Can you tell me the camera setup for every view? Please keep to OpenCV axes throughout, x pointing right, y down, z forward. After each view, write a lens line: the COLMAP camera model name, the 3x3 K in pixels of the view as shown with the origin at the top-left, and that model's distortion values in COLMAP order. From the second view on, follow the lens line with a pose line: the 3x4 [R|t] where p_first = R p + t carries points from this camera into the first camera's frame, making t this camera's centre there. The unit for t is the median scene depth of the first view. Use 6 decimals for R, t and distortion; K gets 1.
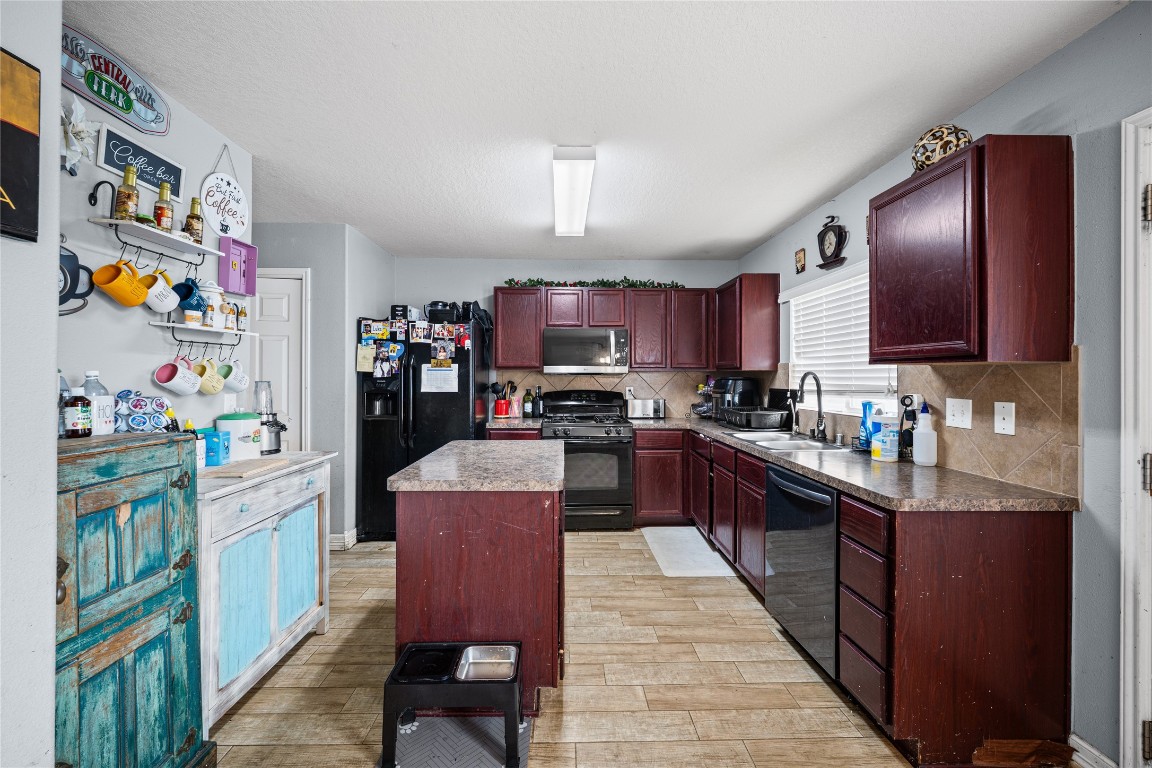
lens RADIAL K [[470.8, 0, 574.0], [0, 470.8, 377.0], [0, 0, 1]] dist [-0.000504, -0.000187]
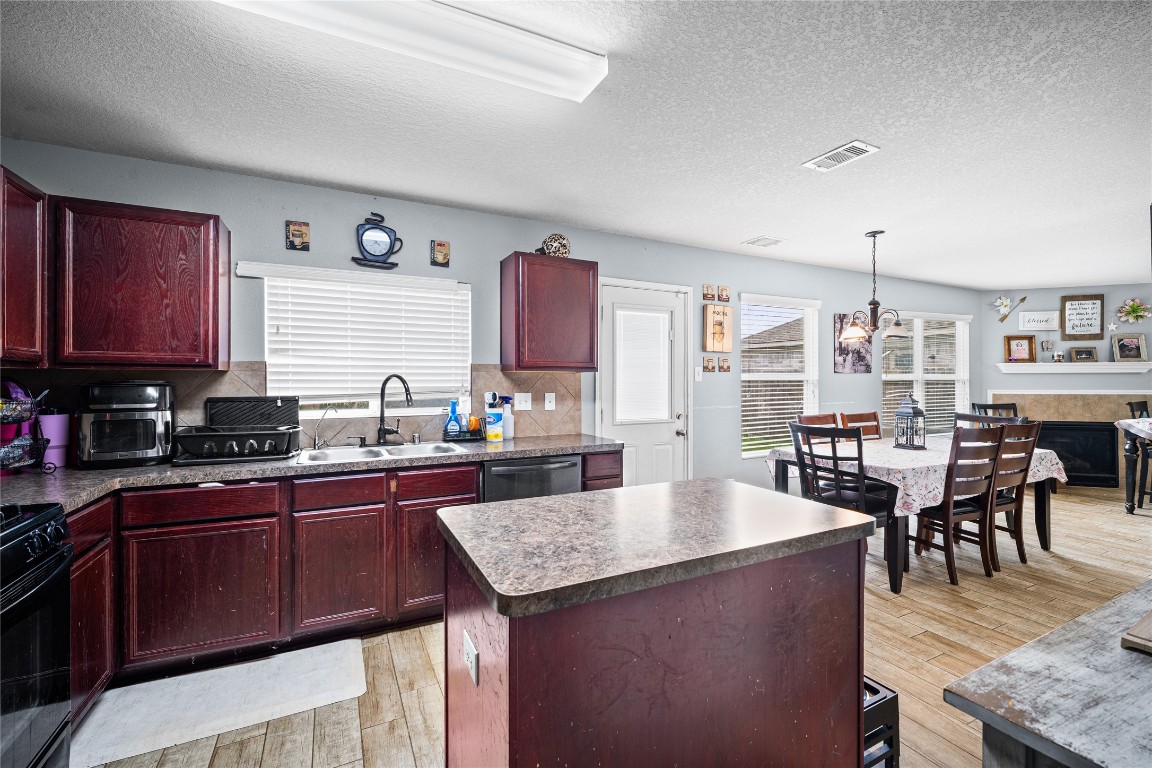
lens RADIAL K [[479.4, 0, 576.0], [0, 479.4, 384.0], [0, 0, 1]] dist [-0.001656, -0.000421]
pose [[-0.424233, -0.009820, 0.905500, -0.428452], [0.001746, 0.999930, 0.011662, -0.002143], [-0.905551, 0.006529, -0.424187, 0.855714]]
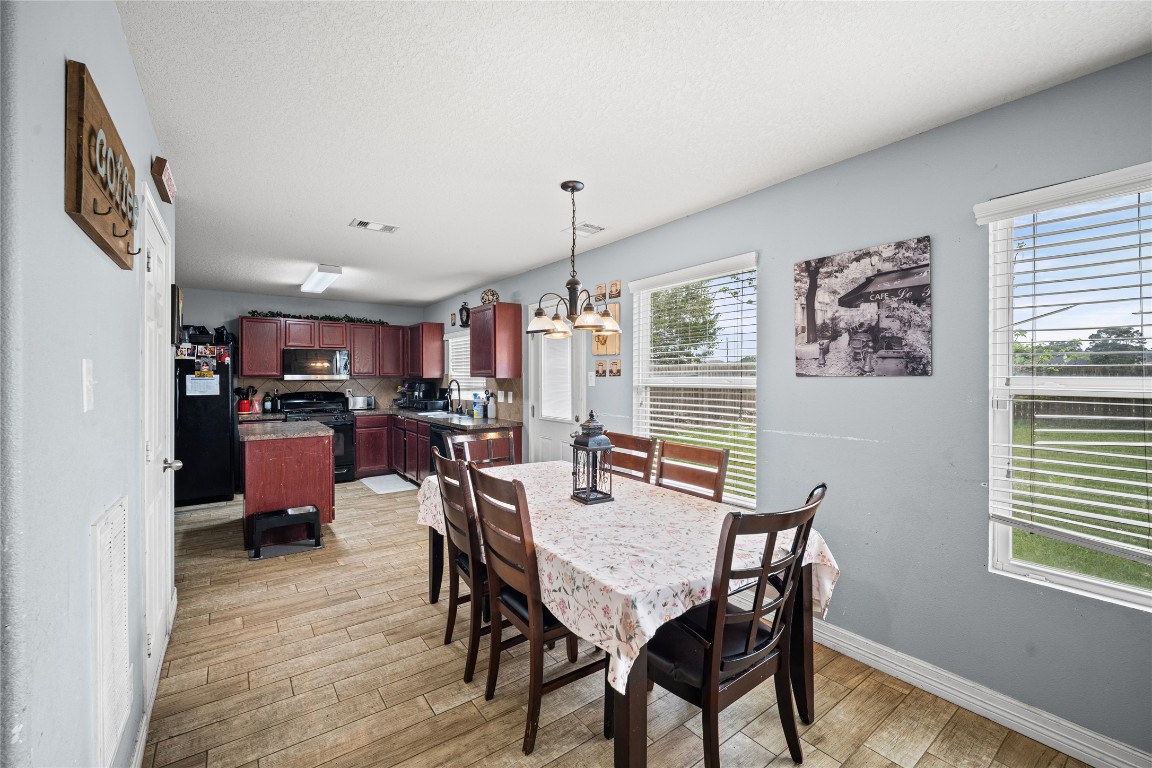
lens RADIAL K [[470.8, 0, 574.0], [0, 470.8, 377.0], [0, 0, 1]] dist [-0.000504, -0.000187]
pose [[0.818123, -0.004636, 0.575025, -0.188885], [0.004700, 0.999988, 0.001376, -0.017713], [-0.575024, 0.001577, 0.818135, -0.748012]]
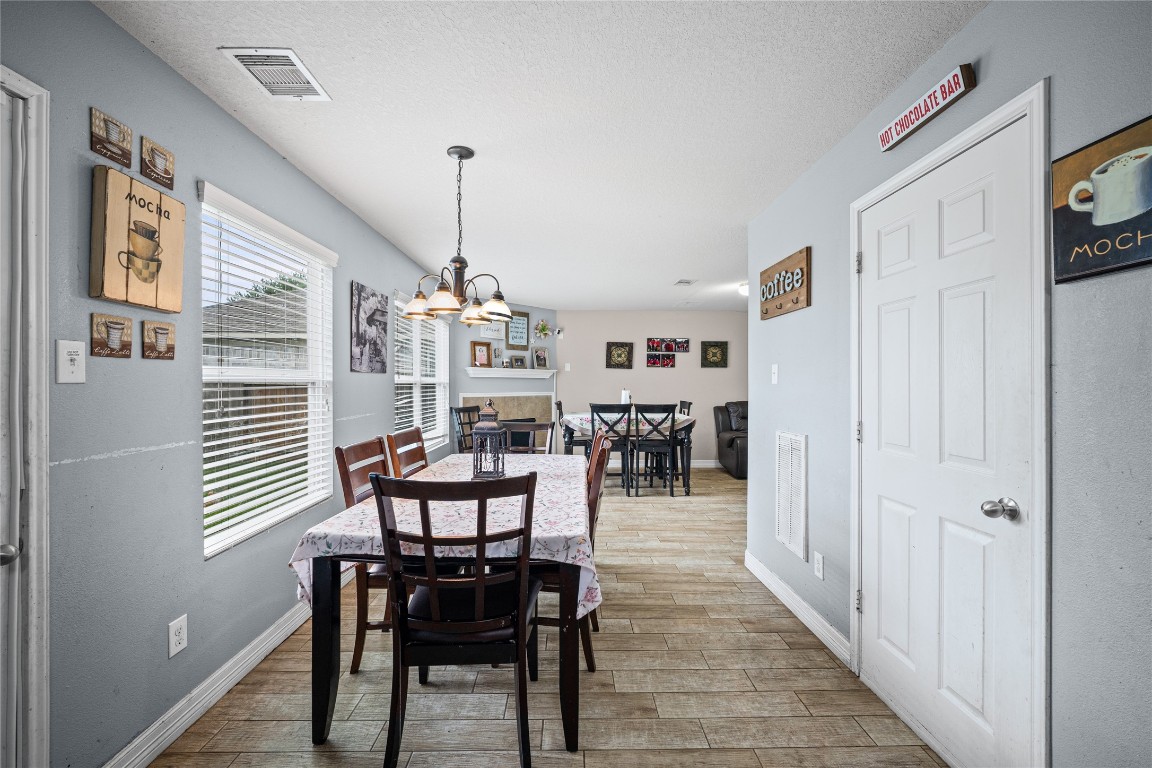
lens RADIAL K [[470.5, 0, 569.9], [0, 470.5, 383.6], [0, 0, 1]] dist [-0.005254, 0.000076]
pose [[-0.999871, -0.003683, 0.015664, 0.066064], [-0.003689, 0.999993, -0.000363, 0.005025], [-0.015663, -0.000421, -0.999877, 0.484233]]
